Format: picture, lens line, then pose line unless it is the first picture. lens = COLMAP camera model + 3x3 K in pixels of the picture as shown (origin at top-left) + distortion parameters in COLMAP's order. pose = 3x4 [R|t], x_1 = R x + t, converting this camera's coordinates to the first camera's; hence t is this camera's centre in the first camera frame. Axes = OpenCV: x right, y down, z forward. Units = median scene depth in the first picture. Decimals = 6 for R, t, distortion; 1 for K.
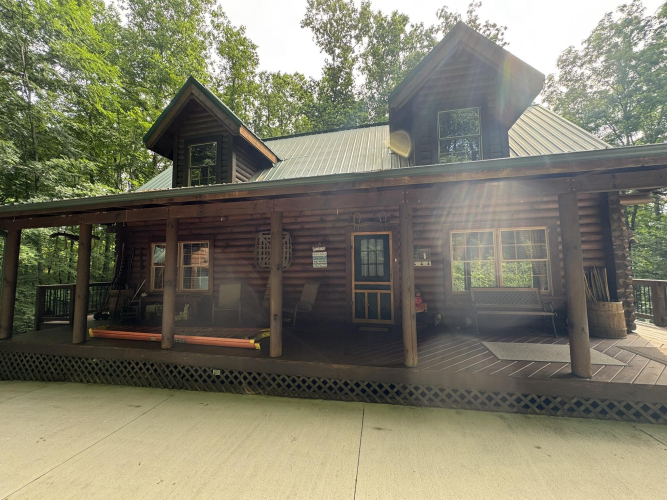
lens RADIAL K [[267.3, 0, 333.6], [0, 267.3, 249.1], [0, 0, 1]] dist [-0.000244, 0.000542]
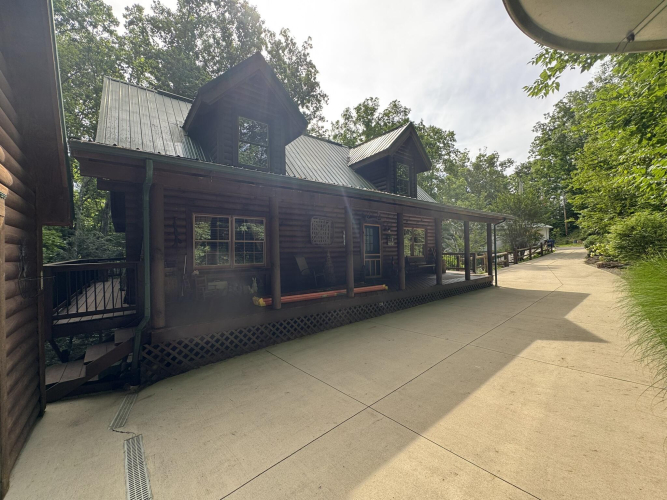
lens RADIAL K [[267.3, 0, 333.6], [0, 267.3, 249.1], [0, 0, 1]] dist [-0.000244, 0.000542]
pose [[0.635434, 0.008059, 0.772114, -1.216799], [-0.053739, 0.997982, 0.033809, 0.044383], [-0.770283, -0.062976, 0.634585, 0.109137]]
